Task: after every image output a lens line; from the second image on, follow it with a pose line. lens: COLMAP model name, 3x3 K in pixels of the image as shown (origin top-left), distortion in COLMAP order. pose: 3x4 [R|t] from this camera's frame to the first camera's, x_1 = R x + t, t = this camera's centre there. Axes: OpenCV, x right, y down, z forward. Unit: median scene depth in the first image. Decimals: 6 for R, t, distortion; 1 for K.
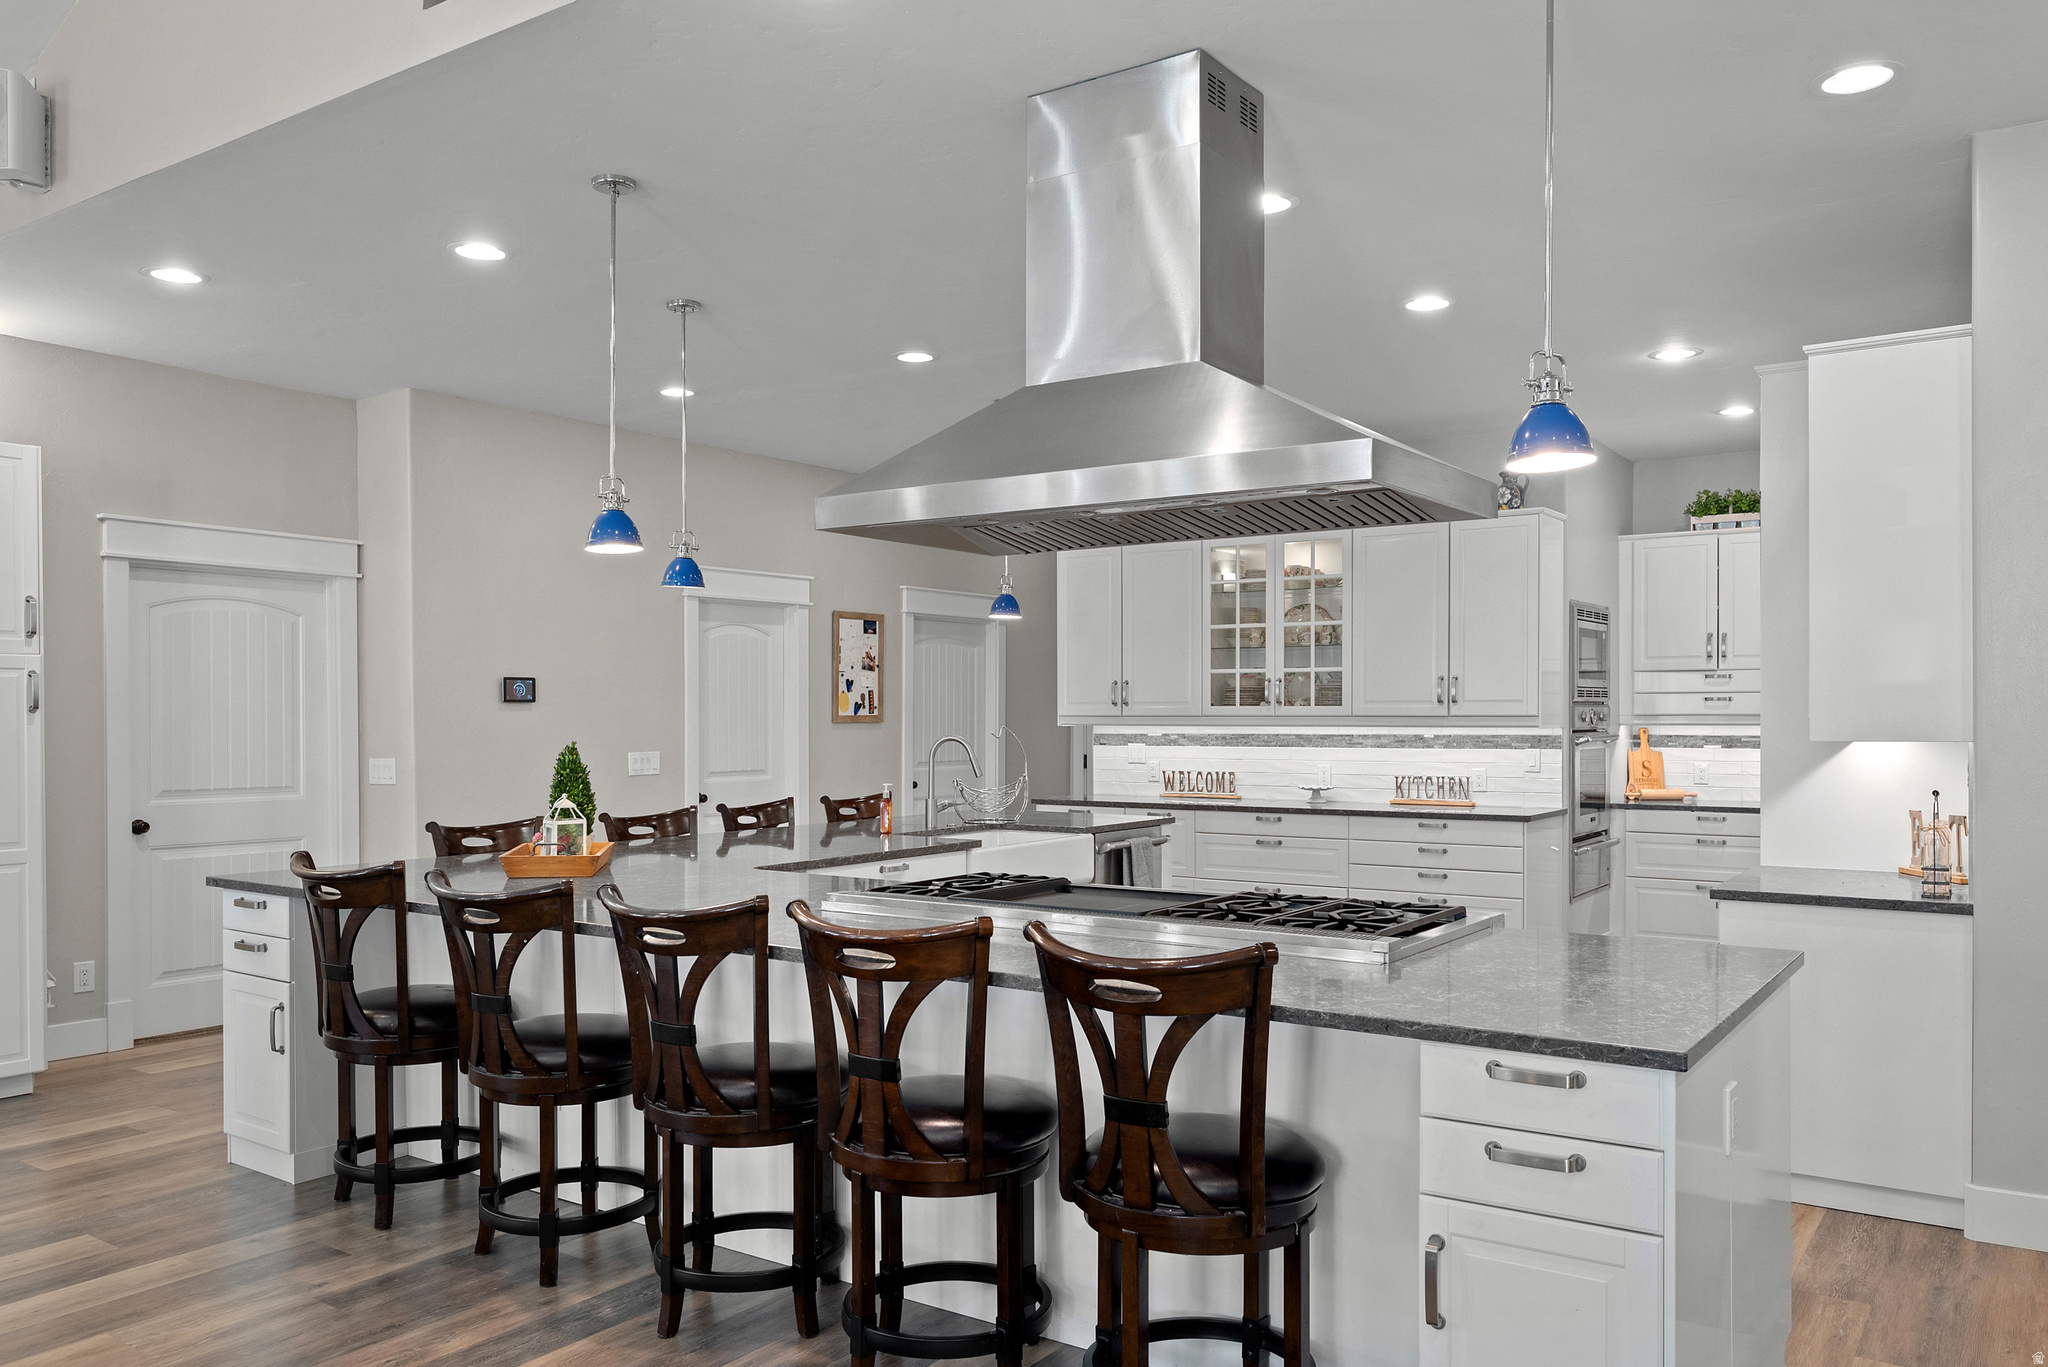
lens RADIAL K [[1510.7, 0, 1035.4], [0, 1510.7, 732.2], [0, 0, 1]] dist [0.000964, -0.000932]
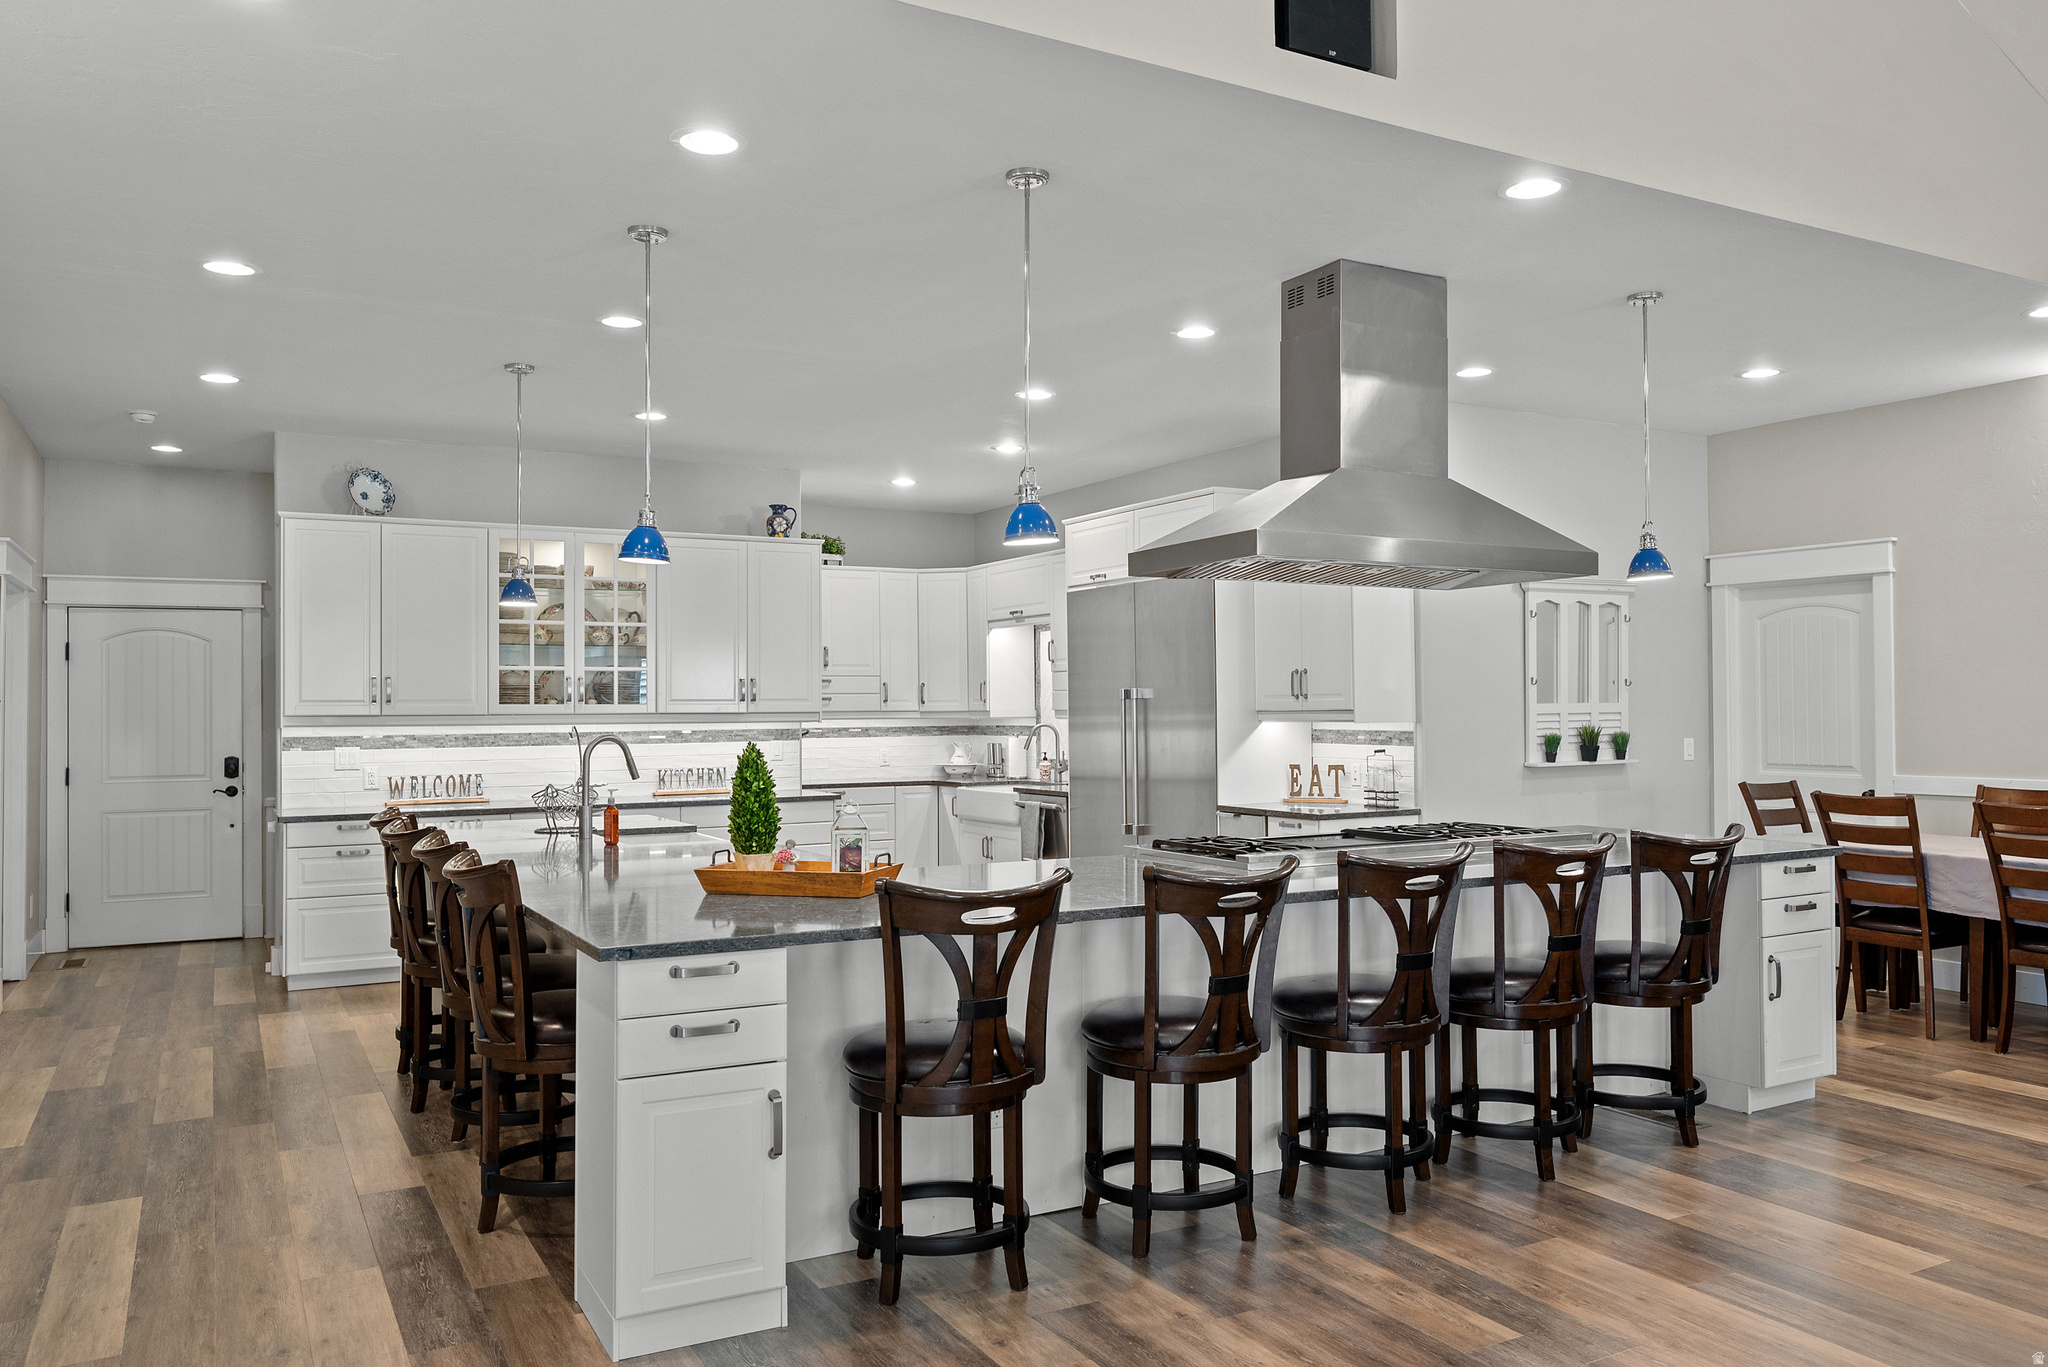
lens RADIAL K [[1484.1, 0, 1029.9], [0, 1484.1, 685.8], [0, 0, 1]] dist [0.006522, 0.001493]
pose [[0.441955, 0.012924, 0.896944, -0.688448], [0.016314, 0.999615, -0.022442, -0.002935], [-0.896889, 0.024551, 0.441574, 0.340714]]
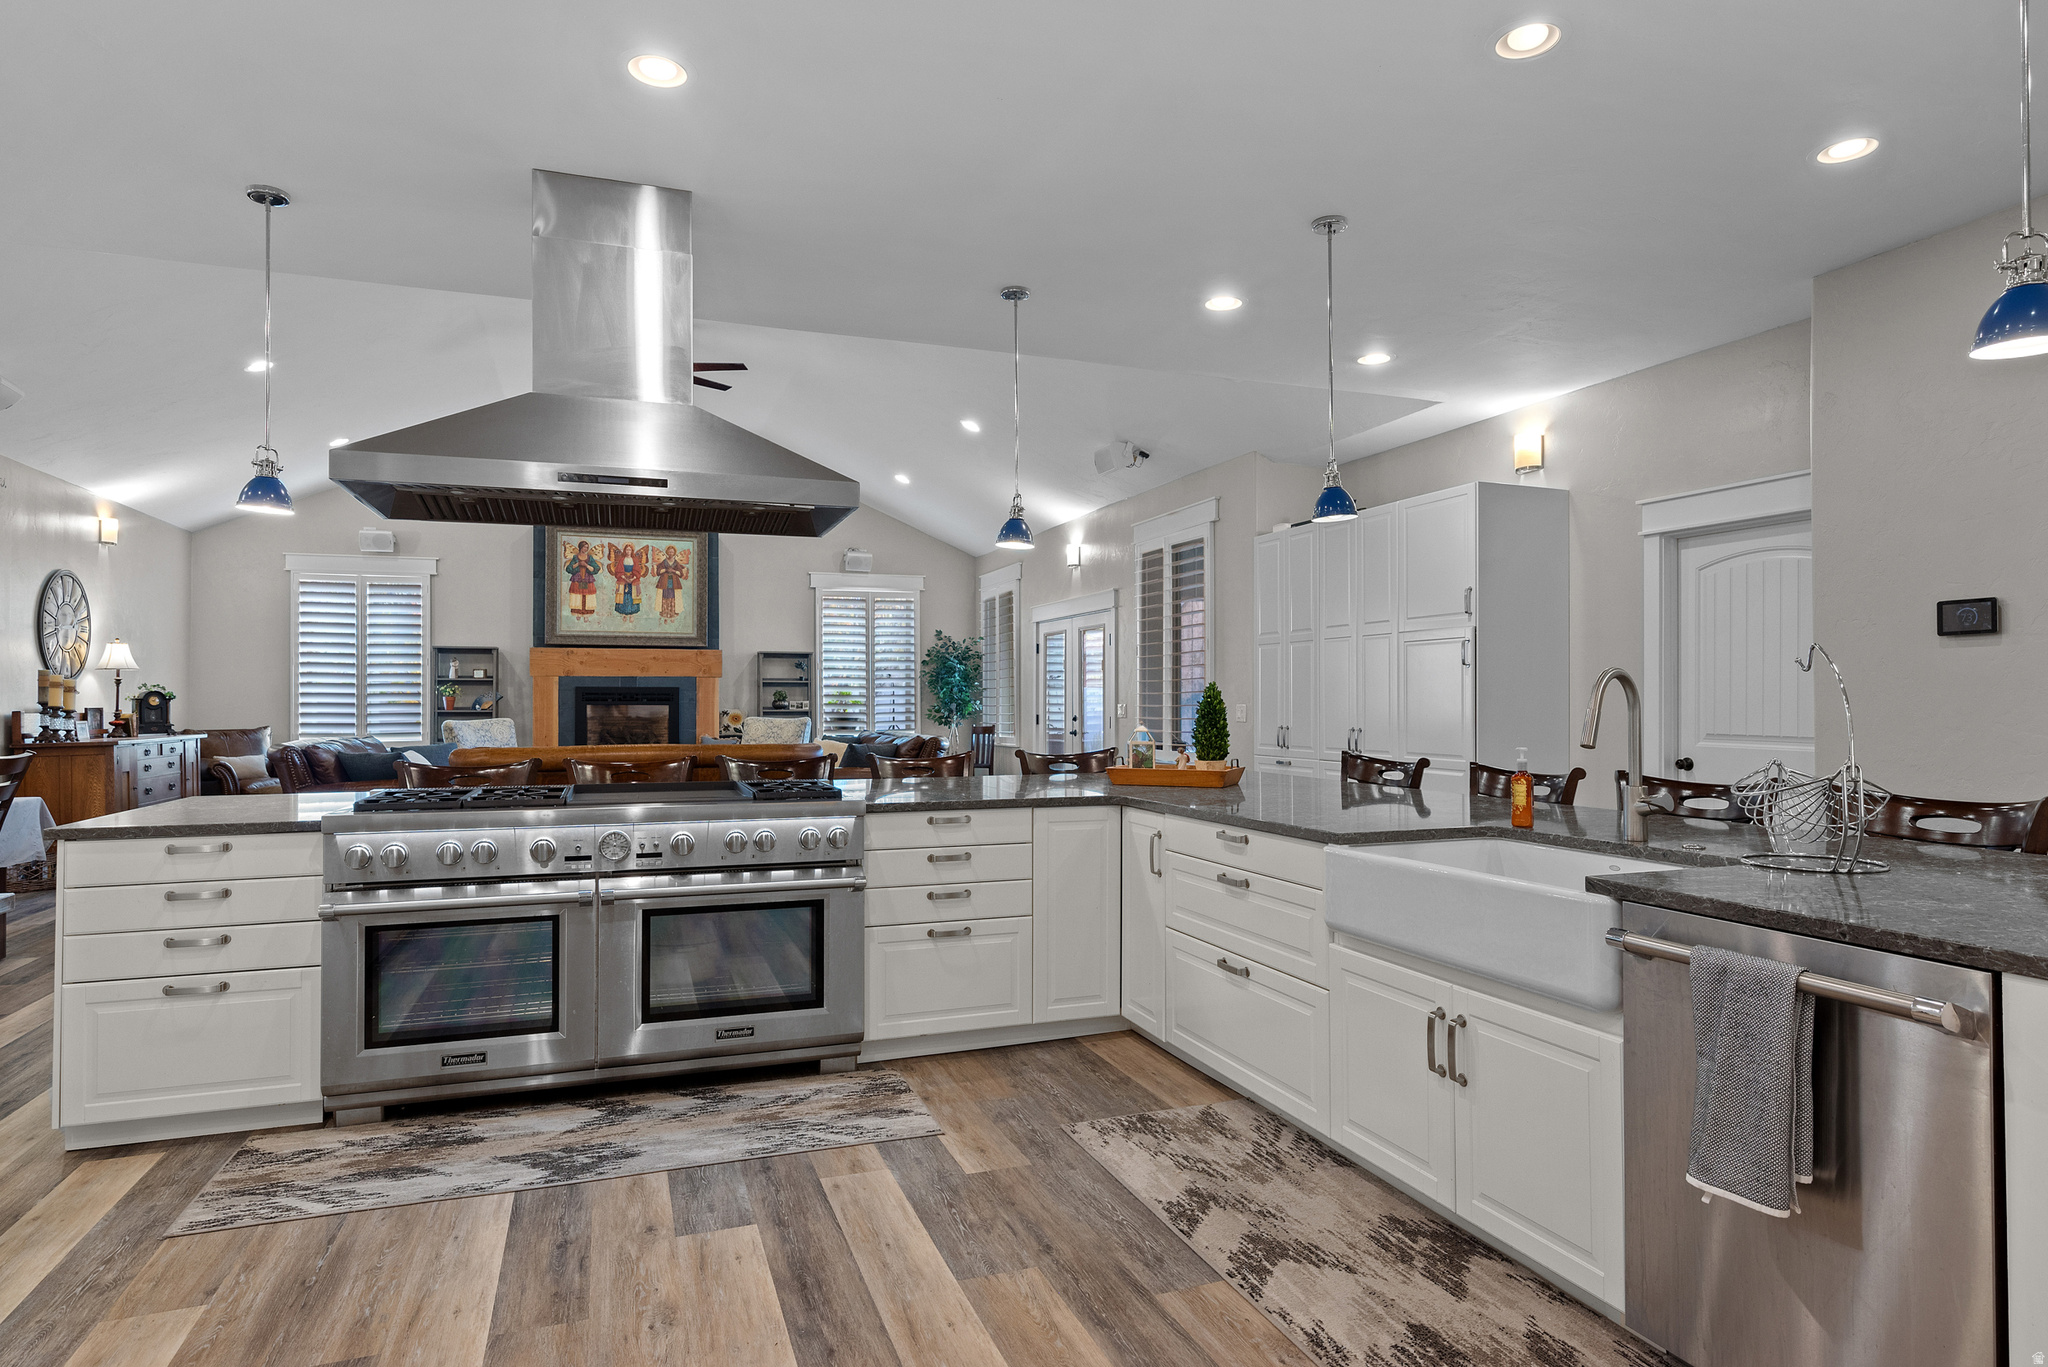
lens RADIAL K [[1144.7, 0, 1024.0], [0, 1144.7, 683.5], [0, 0, 1]] dist [0.000300, 0.001675]
pose [[-0.575674, -0.009888, -0.817619, 0.362940], [-0.007107, 0.999950, -0.007089, 0.010310], [0.817648, 0.001730, -0.575715, 0.976885]]
